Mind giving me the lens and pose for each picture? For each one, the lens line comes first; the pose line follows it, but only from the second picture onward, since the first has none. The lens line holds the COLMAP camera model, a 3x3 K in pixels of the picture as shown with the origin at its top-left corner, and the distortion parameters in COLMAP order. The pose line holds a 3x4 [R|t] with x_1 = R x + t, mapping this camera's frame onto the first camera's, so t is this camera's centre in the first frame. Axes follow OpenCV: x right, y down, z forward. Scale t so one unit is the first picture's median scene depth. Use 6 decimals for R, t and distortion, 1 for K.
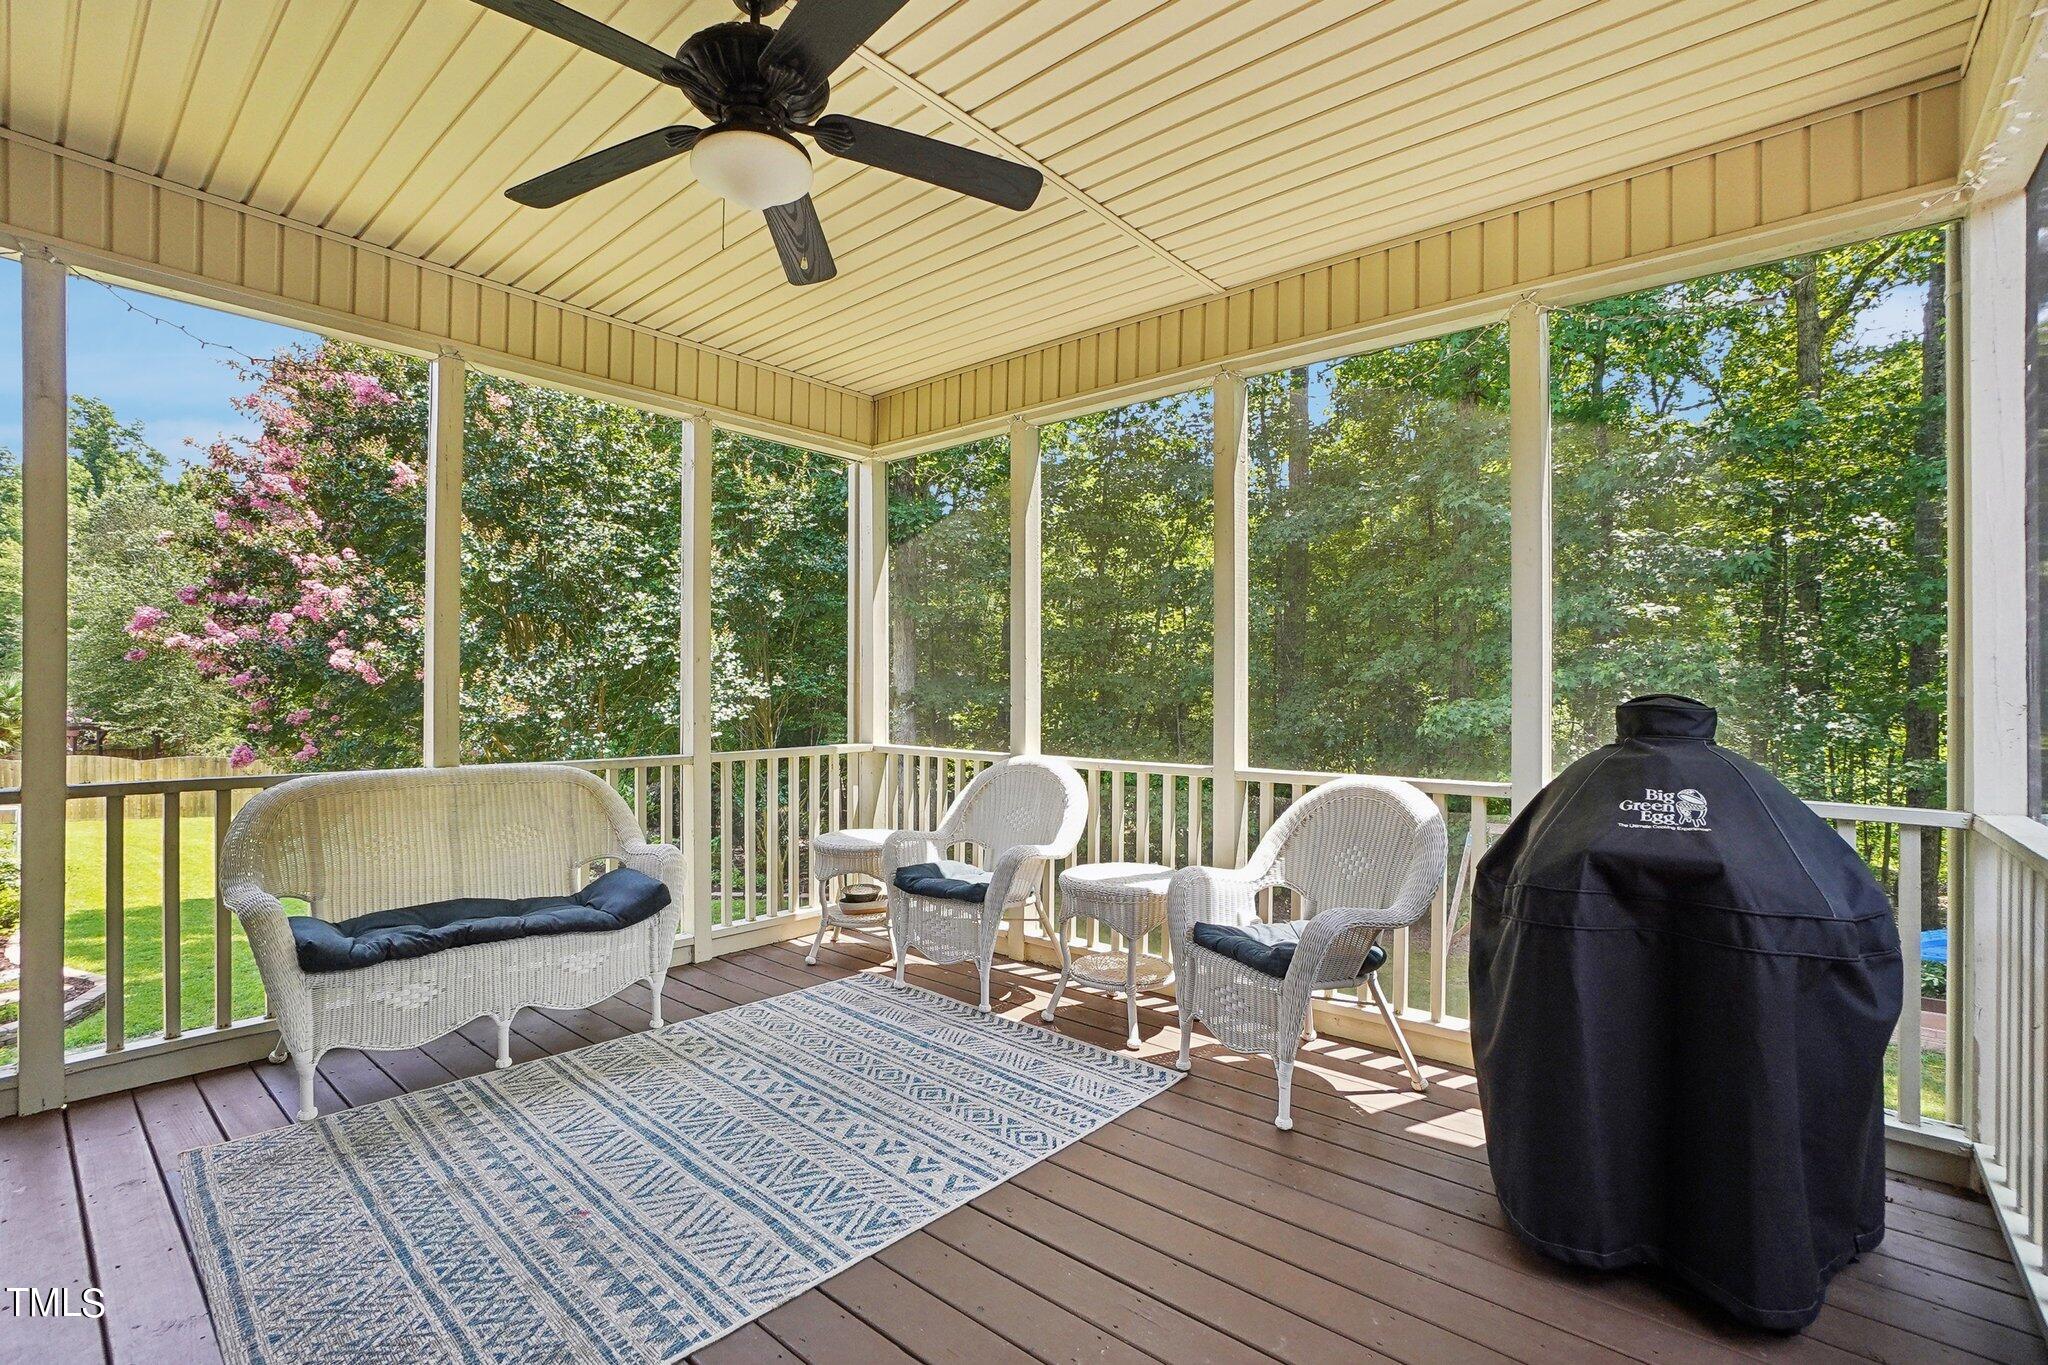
lens RADIAL K [[923.1, 0, 1022.7], [0, 923.1, 685.4], [0, 0, 1]] dist [0.006084, -0.000636]
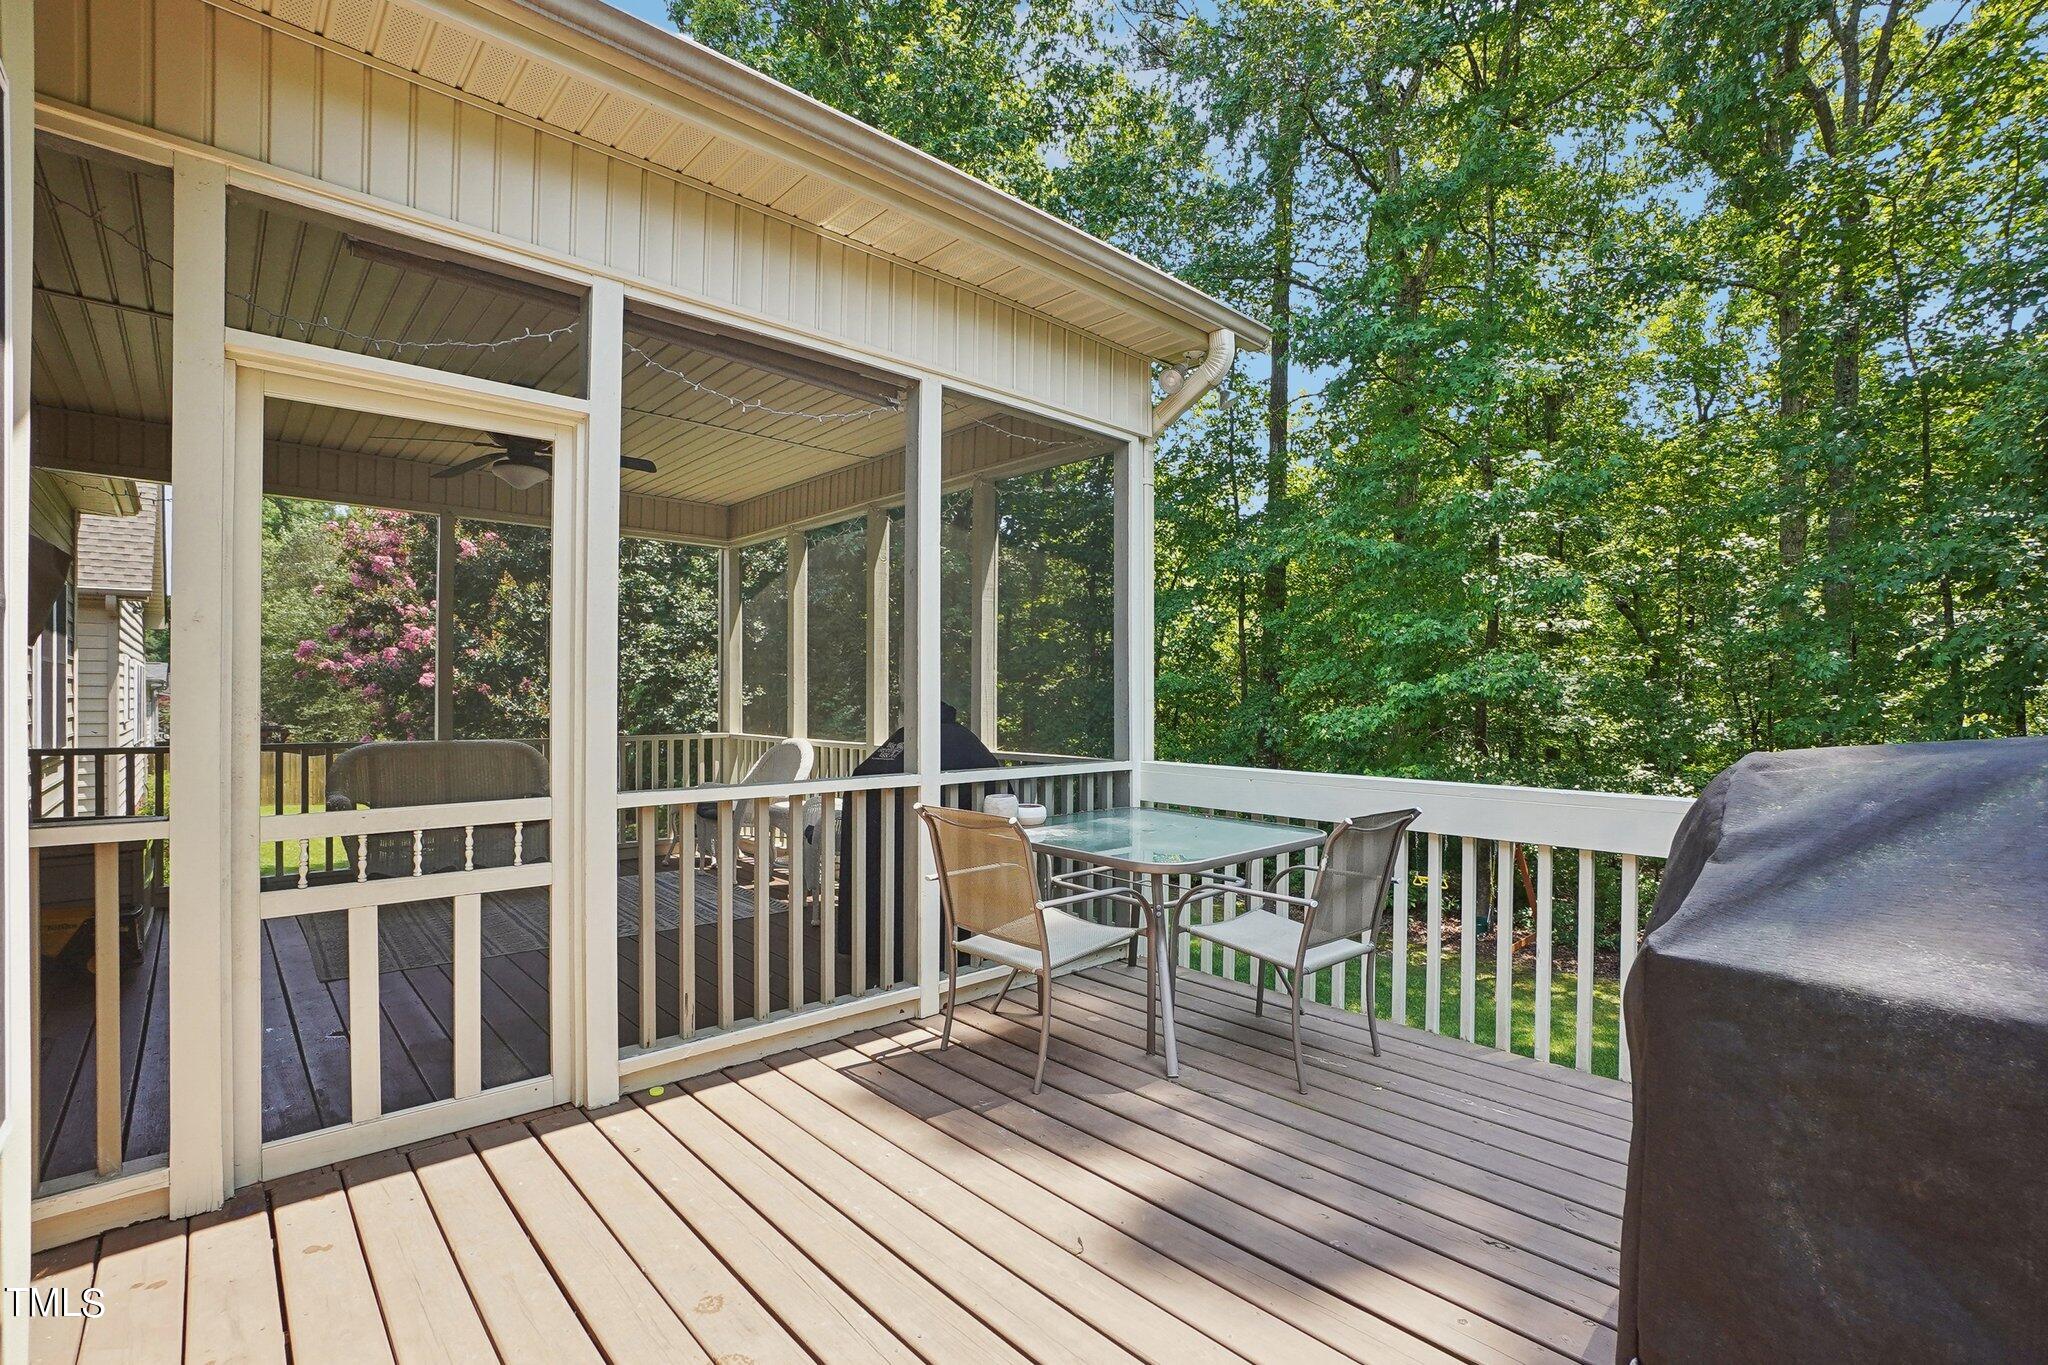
lens RADIAL K [[923.1, 0, 1027.8], [0, 923.1, 699.8], [0, 0, 1]] dist [0.006084, -0.000636]
pose [[0.994041, -0.000923, -0.109000, 0.329057], [0.001561, 0.999982, 0.005761, 0.000570], [0.108993, -0.005897, 0.994025, -0.312525]]
